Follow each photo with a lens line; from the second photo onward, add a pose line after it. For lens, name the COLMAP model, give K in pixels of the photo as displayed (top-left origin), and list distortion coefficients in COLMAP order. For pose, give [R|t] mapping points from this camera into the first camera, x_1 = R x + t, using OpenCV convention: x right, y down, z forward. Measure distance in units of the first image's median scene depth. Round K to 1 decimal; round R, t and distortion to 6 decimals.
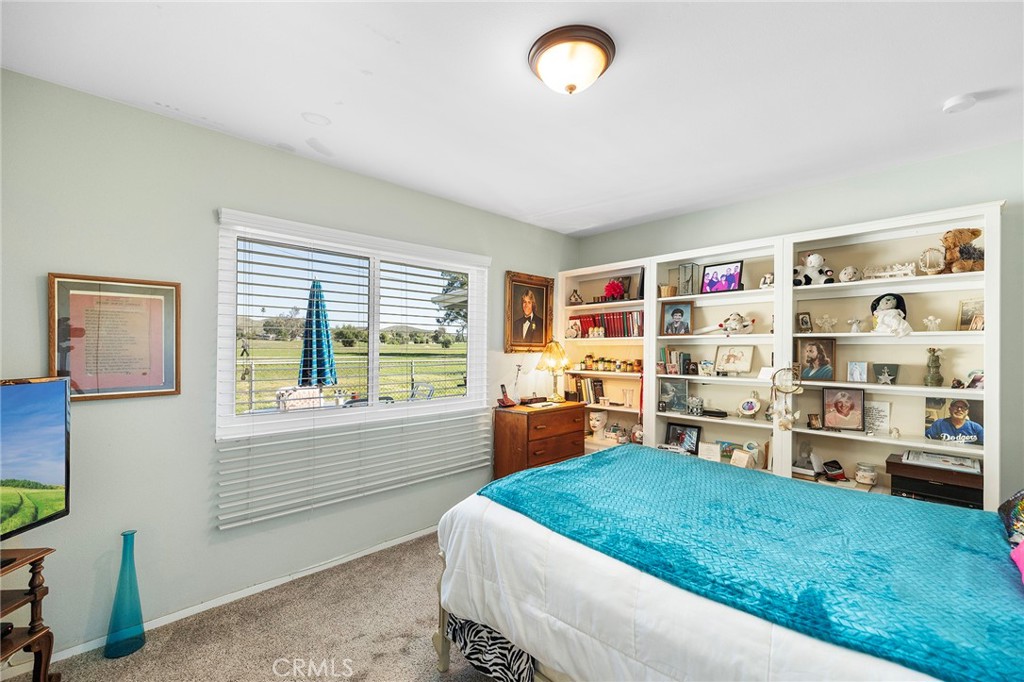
lens RADIAL K [[432.1, 0, 509.8], [0, 432.1, 343.5], [0, 0, 1]] dist [0.003323, 0.000842]
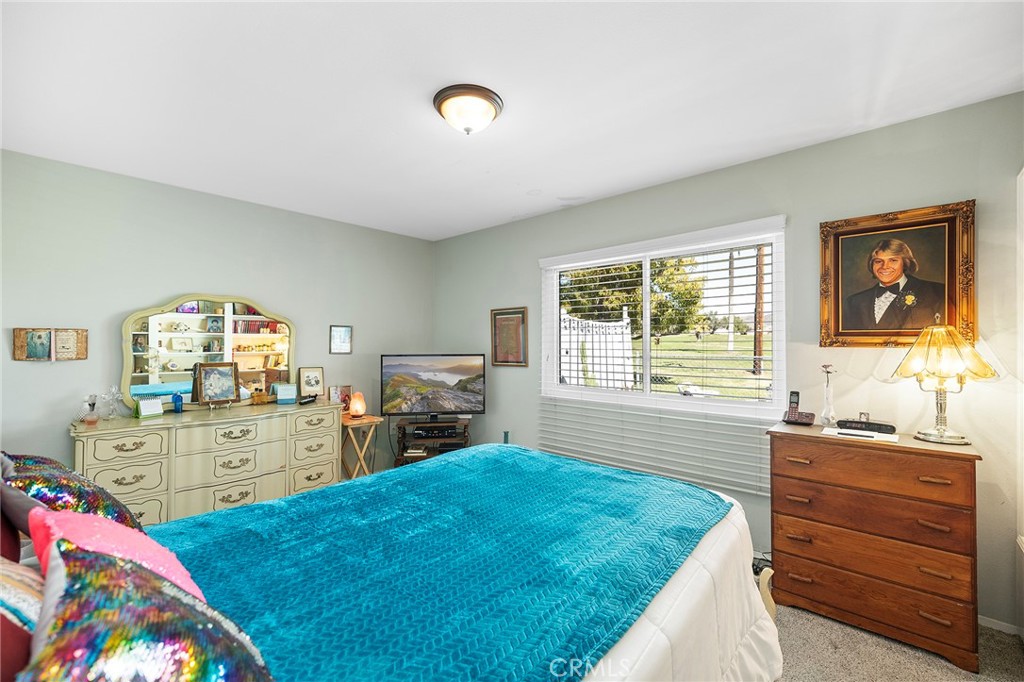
lens RADIAL K [[432.1, 0, 509.8], [0, 432.1, 343.5], [0, 0, 1]] dist [0.003323, 0.000842]
pose [[0.058158, -0.009830, -0.998259, 0.601367], [0.007468, 0.999928, -0.009412, 0.019019], [0.998279, -0.006907, 0.058228, 0.455692]]
